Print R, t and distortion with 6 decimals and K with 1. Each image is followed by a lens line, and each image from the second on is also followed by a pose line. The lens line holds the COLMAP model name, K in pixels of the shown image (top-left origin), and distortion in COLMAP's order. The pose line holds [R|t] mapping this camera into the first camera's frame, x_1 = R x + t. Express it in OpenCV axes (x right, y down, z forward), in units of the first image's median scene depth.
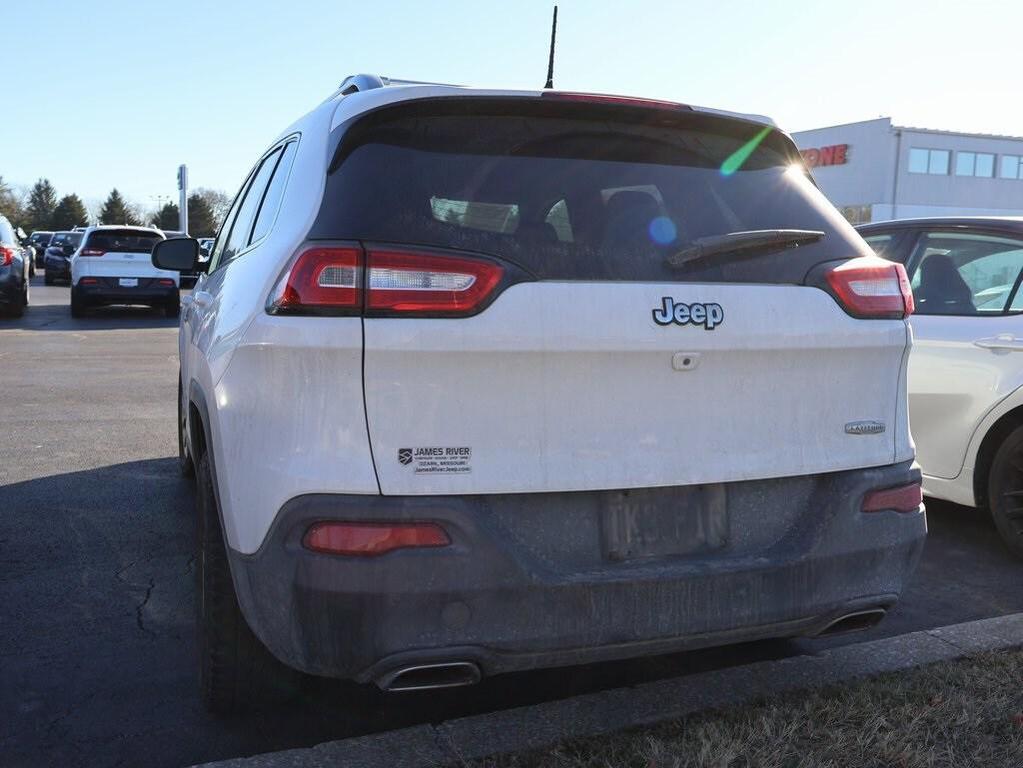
lens RADIAL K [[1049.3, 0, 553.6], [0, 1049.3, 380.5], [0, 0, 1]] dist [-0.007080, 0.000000]
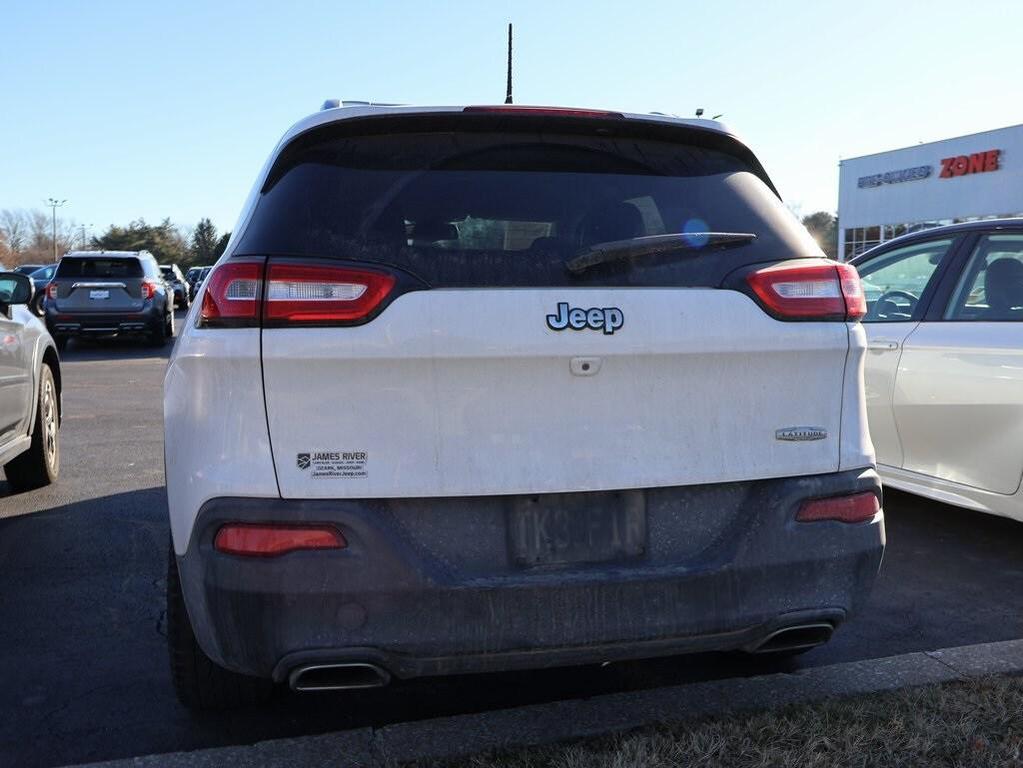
lens RADIAL K [[1049.3, 0, 541.0], [0, 1049.3, 370.5], [0, 0, 1]] dist [-0.007080, 0.000000]
pose [[0.987813, -0.015809, -0.154838, 0.220370], [0.010921, 0.999416, -0.032364, 0.016137], [0.155259, 0.030279, 0.987410, 0.008623]]
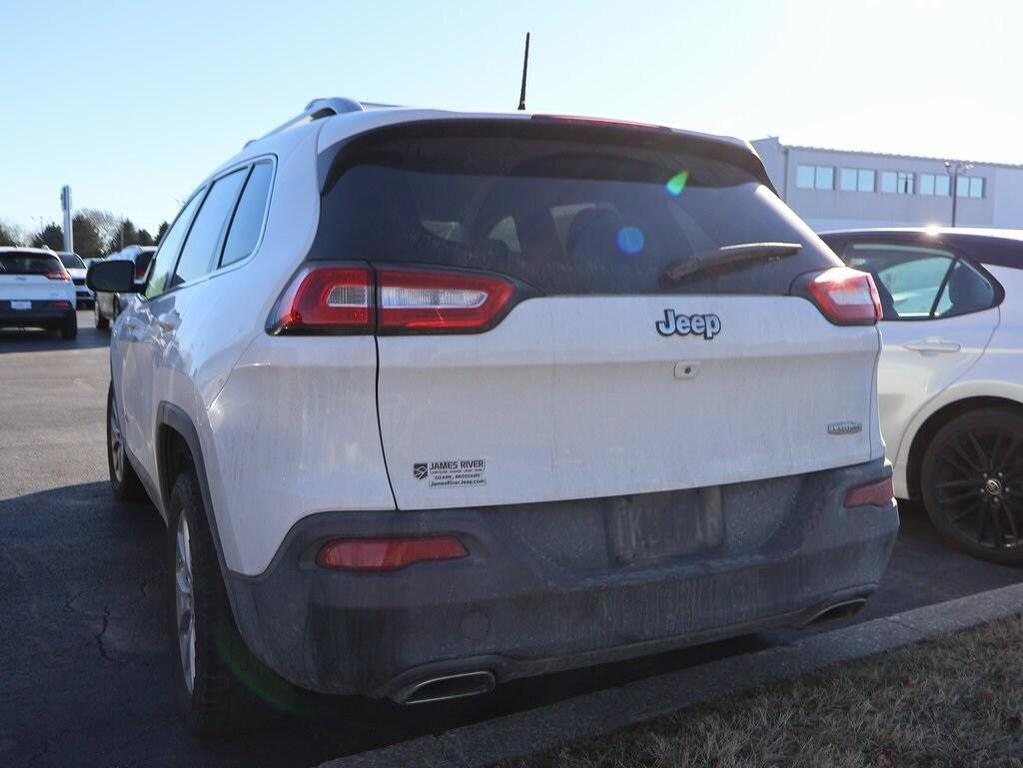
lens RADIAL K [[1015.0, 0, 564.5], [0, 1015.0, 372.4], [0, 0, 1]] dist [0.005850, 0.000000]
pose [[0.993920, -0.027086, 0.106725, -0.093933], [0.029053, 0.999435, -0.016917, -0.002202], [-0.106206, 0.019915, 0.994145, 0.005033]]
